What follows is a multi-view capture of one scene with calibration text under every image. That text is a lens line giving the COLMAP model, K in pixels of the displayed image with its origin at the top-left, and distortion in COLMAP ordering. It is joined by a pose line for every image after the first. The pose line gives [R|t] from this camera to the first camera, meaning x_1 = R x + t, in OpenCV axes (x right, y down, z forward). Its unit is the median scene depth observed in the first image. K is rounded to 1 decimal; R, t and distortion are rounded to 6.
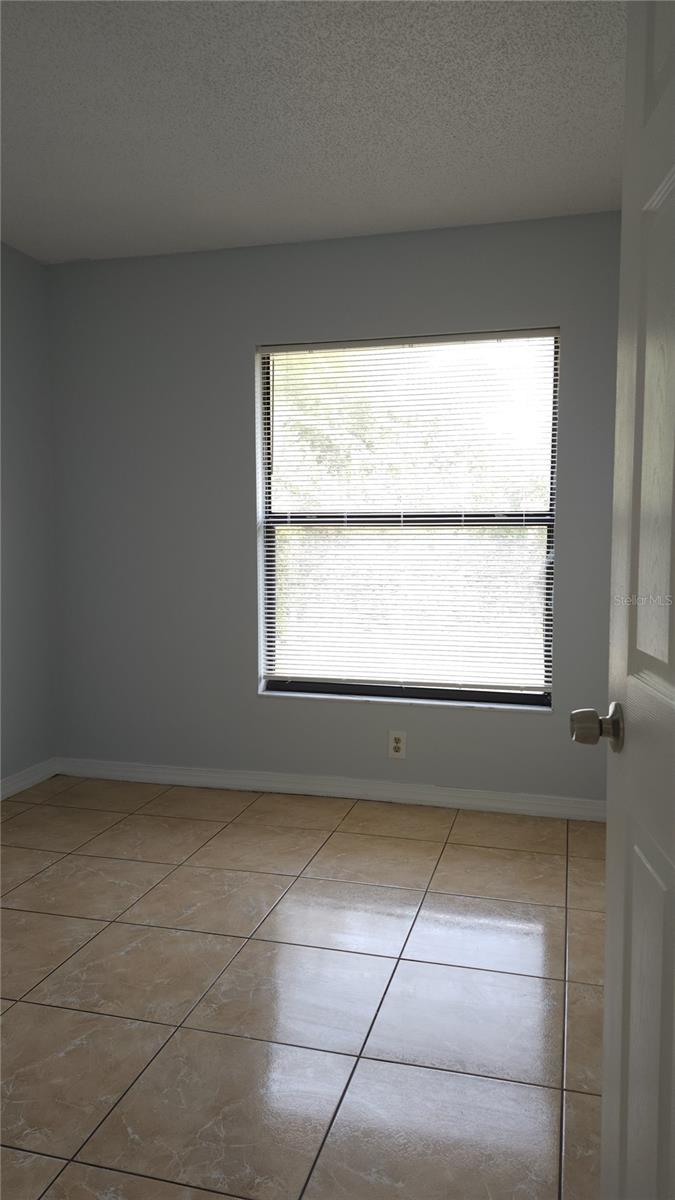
lens RADIAL K [[844.8, 0, 338.0], [0, 844.8, 599.8], [0, 0, 1]] dist [0.059551, -0.073848]
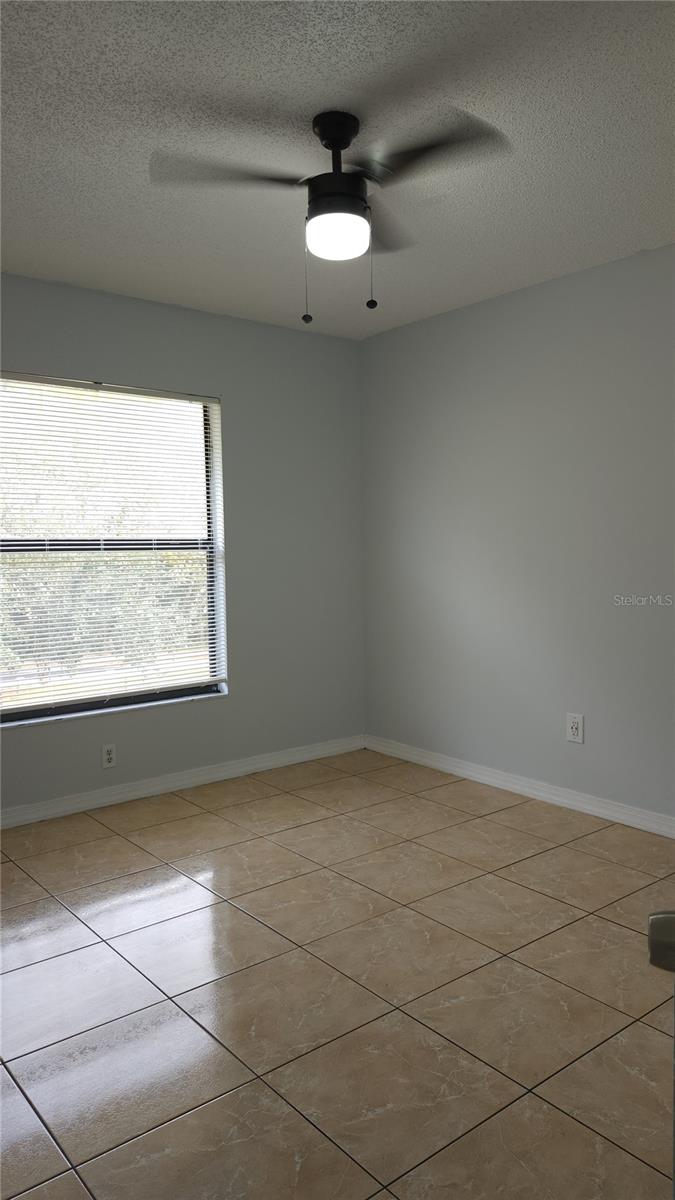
lens RADIAL K [[844.8, 0, 336.6], [0, 844.8, 599.9], [0, 0, 1]] dist [0.059551, -0.073848]
pose [[0.576577, -0.056959, 0.815055, -0.646591], [0.074135, 0.997099, 0.017237, -0.019490], [-0.813672, 0.050485, 0.579128, 0.118678]]
